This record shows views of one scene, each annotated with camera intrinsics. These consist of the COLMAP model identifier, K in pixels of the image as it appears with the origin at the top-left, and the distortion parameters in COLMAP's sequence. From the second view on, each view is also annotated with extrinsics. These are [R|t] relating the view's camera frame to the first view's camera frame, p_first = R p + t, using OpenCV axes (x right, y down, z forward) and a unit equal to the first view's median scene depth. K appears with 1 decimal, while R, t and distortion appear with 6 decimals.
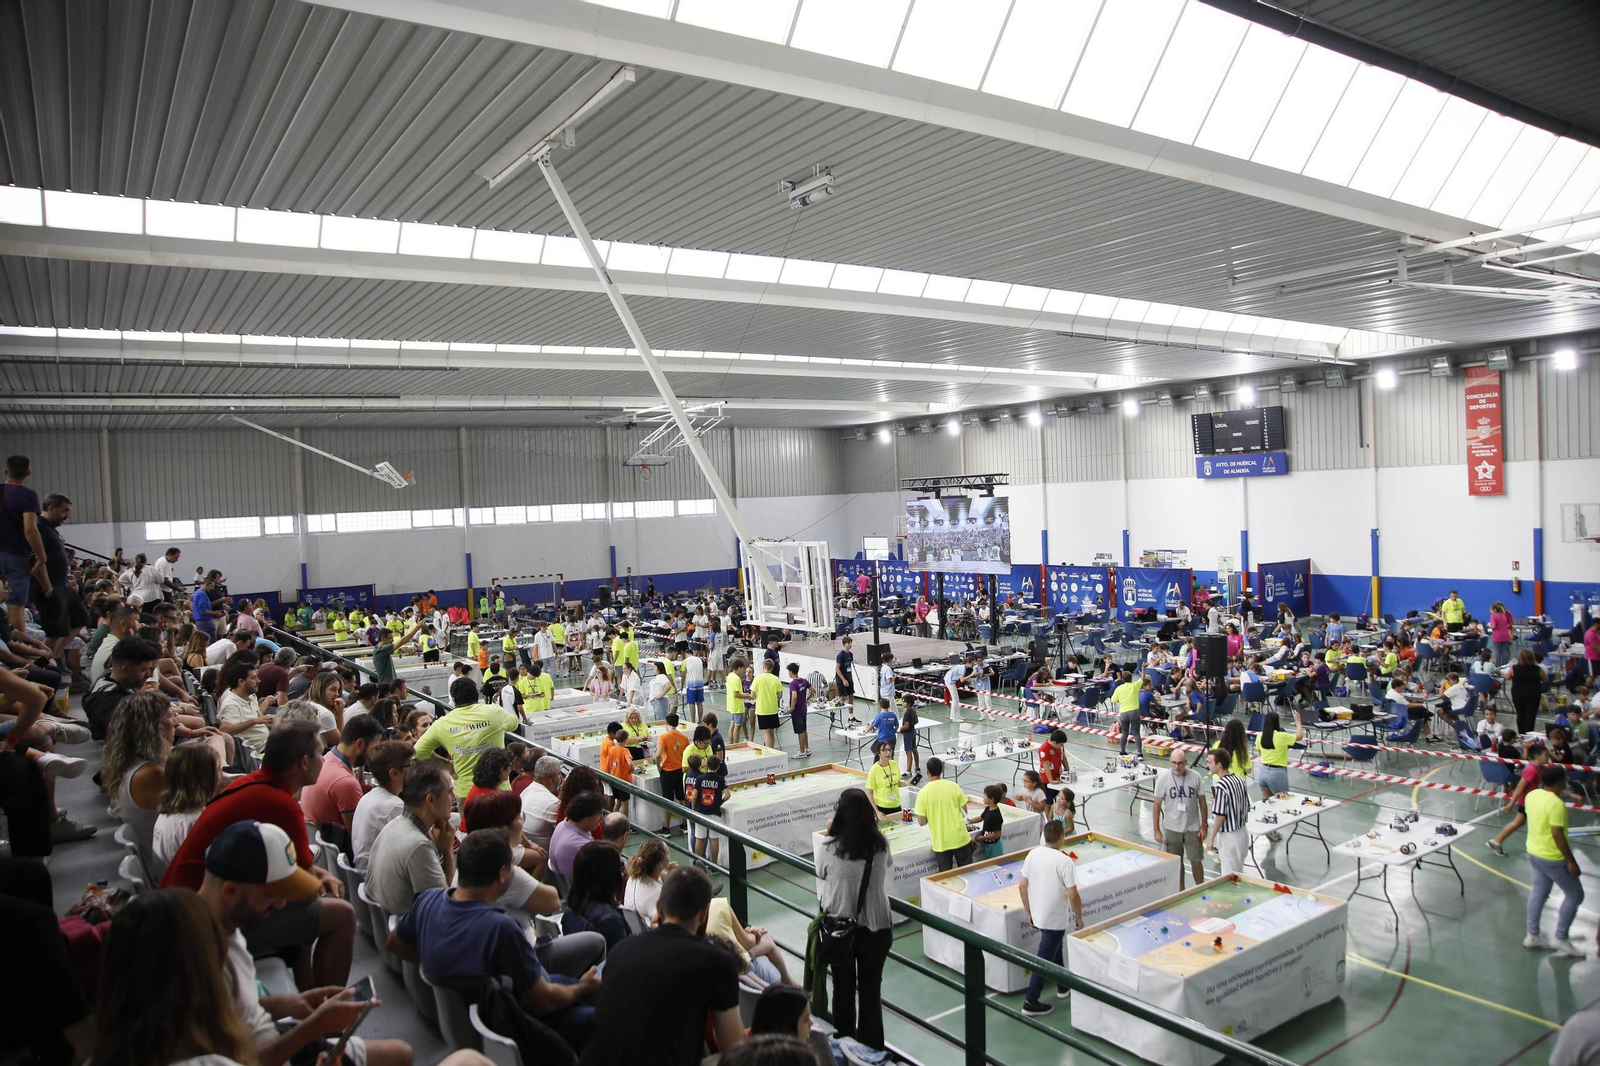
lens RADIAL K [[1109.0, 0, 798.5], [0, 1109.0, 533.0], [0, 0, 1]] dist [-0.107106, 0.071704]
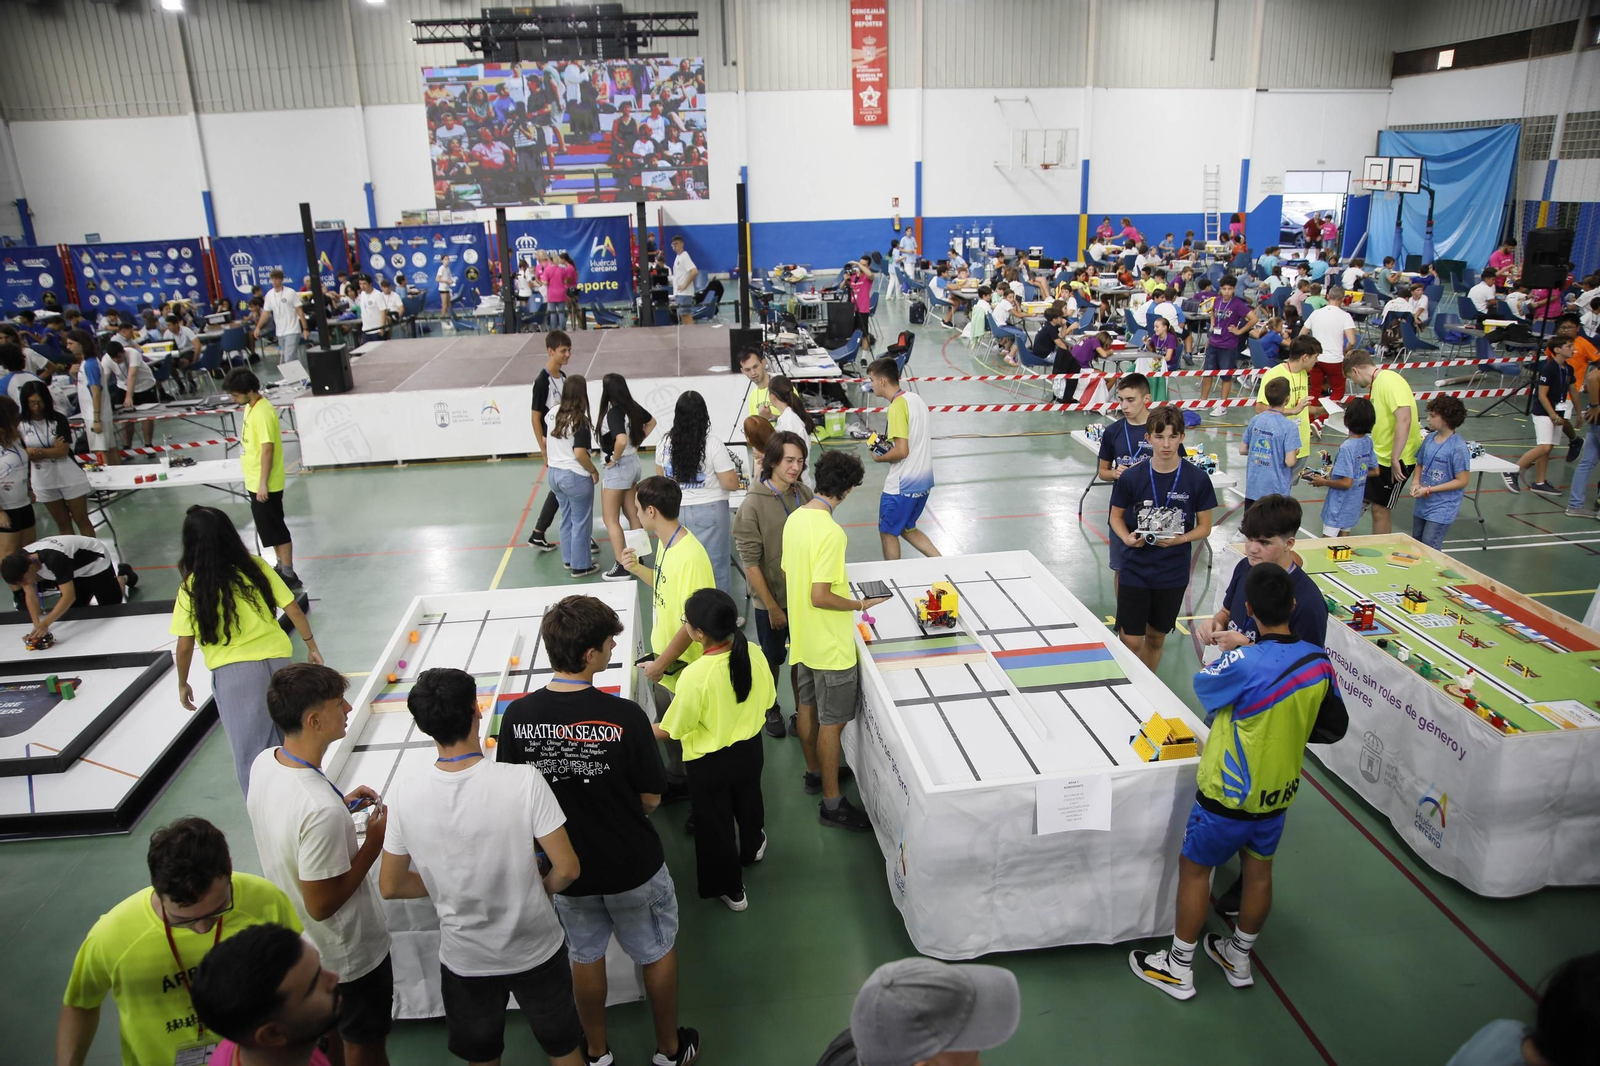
lens RADIAL K [[1109.0, 0, 778.5], [0, 1109.0, 538.8], [0, 0, 1]] dist [-0.107106, 0.071704]
pose [[0.477302, -0.257048, 0.840303, -0.236387], [0.034619, 0.961018, 0.274311, 0.038718], [-0.878057, -0.101839, 0.467594, 0.498309]]
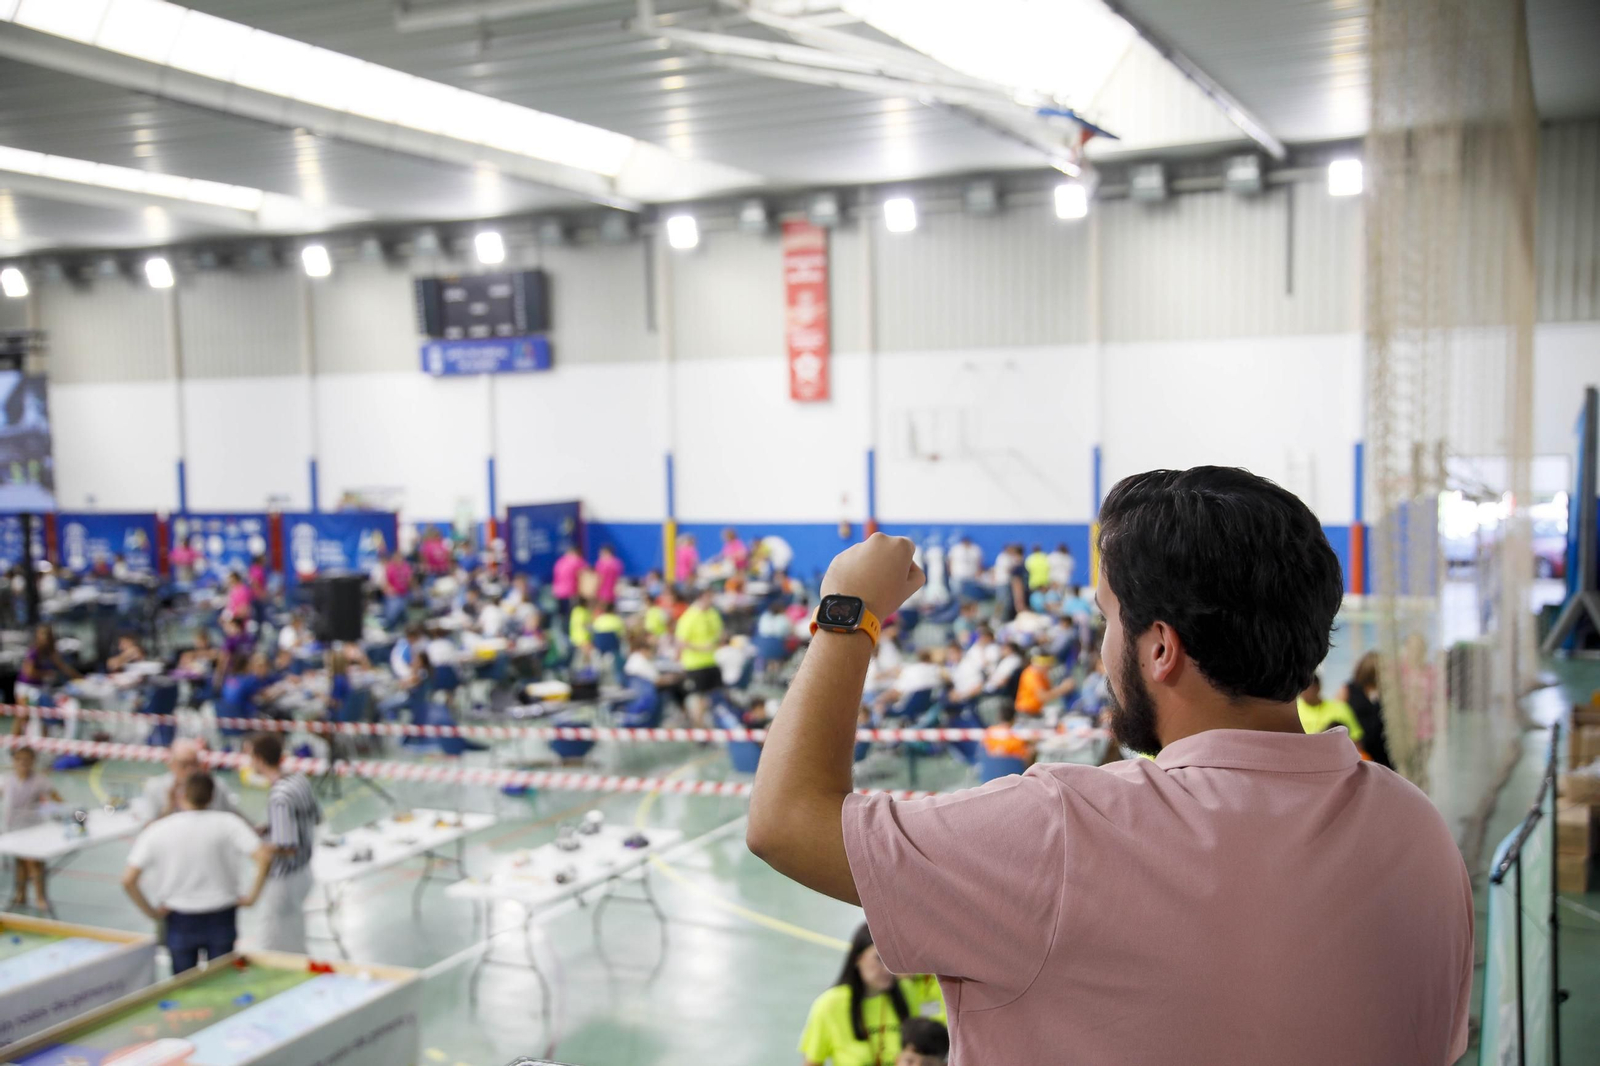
lens RADIAL K [[1663.5, 0, 796.2], [0, 1663.5, 533.9], [0, 0, 1]] dist [0.064859, 0.000000]
pose [[0.863861, -0.013463, 0.503550, 0.061864], [0.003011, 0.999763, 0.021564, 0.024246], [-0.503721, -0.017112, 0.863697, 0.037627]]
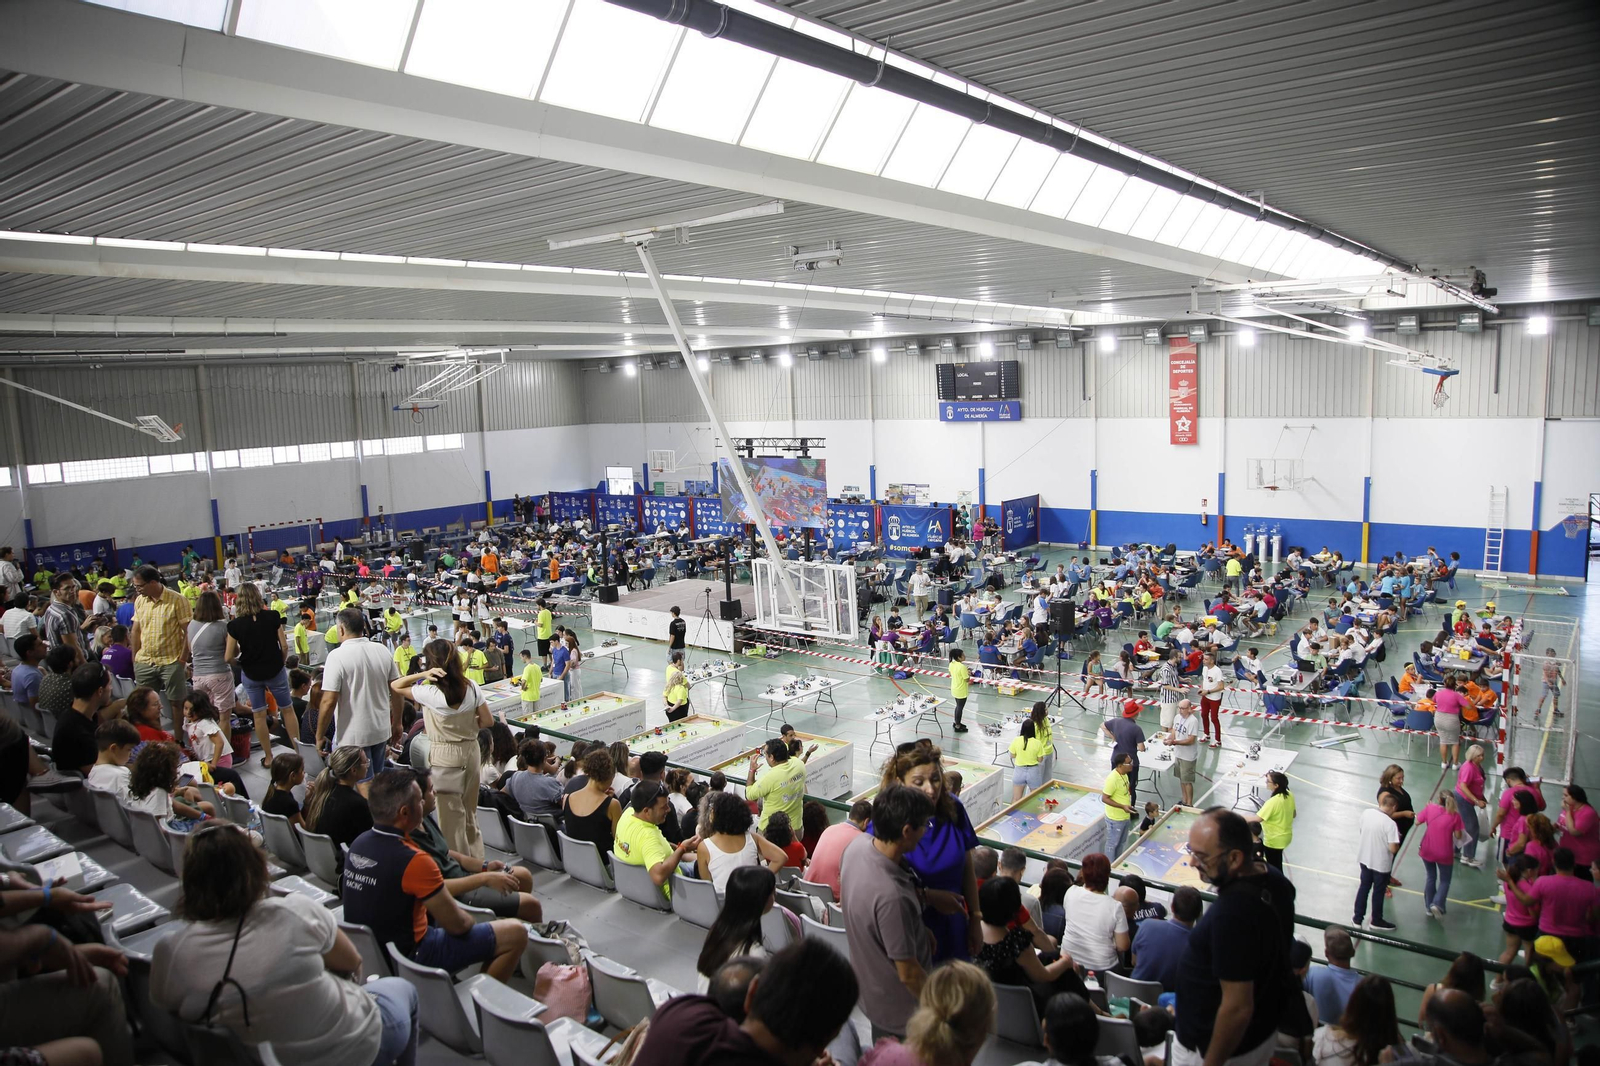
lens RADIAL K [[1109.0, 0, 790.0], [0, 1109.0, 527.4], [0, 0, 1]] dist [-0.107106, 0.071704]
pose [[0.953439, -0.033585, 0.299711, -0.133470], [0.006560, 0.995854, 0.090724, -0.048071], [-0.301516, -0.084533, 0.949706, -0.042030]]
